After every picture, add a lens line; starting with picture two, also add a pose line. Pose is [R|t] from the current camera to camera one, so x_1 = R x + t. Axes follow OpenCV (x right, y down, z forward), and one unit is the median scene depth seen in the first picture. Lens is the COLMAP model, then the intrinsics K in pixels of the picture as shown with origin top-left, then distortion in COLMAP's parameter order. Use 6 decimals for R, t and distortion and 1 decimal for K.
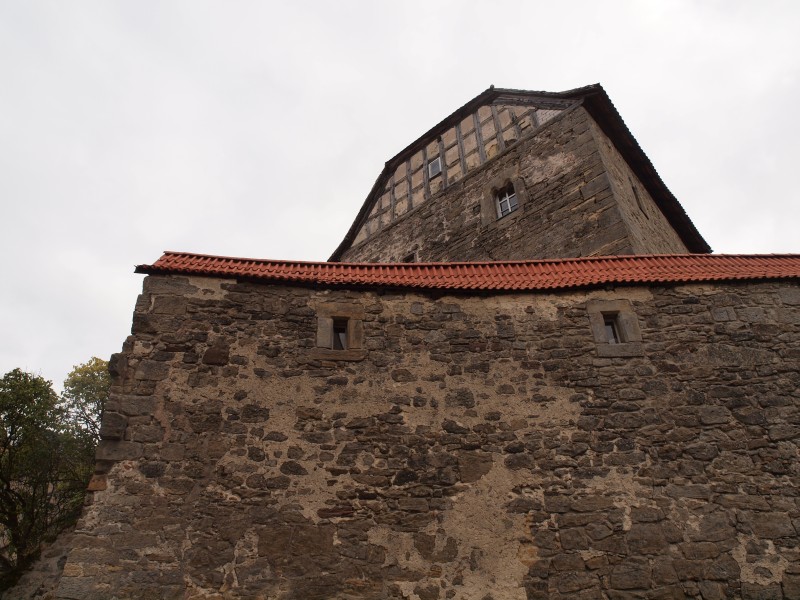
lens RADIAL K [[569.0, 0, 398.9], [0, 569.0, 295.8], [0, 0, 1]] dist [-0.109836, 0.070021]
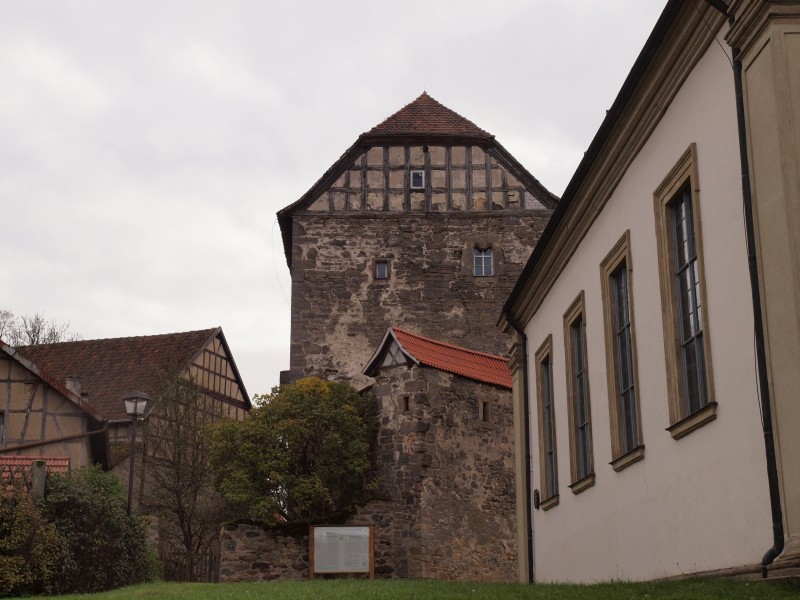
lens RADIAL K [[1190.2, 0, 398.7], [0, 1190.2, 301.8], [0, 0, 1]] dist [0.079160, 0.000000]
pose [[0.735434, 0.206081, 0.645498, -2.991372], [-0.398047, 0.902326, 0.165431, -0.815408], [-0.548357, -0.378602, 0.745631, -1.661682]]
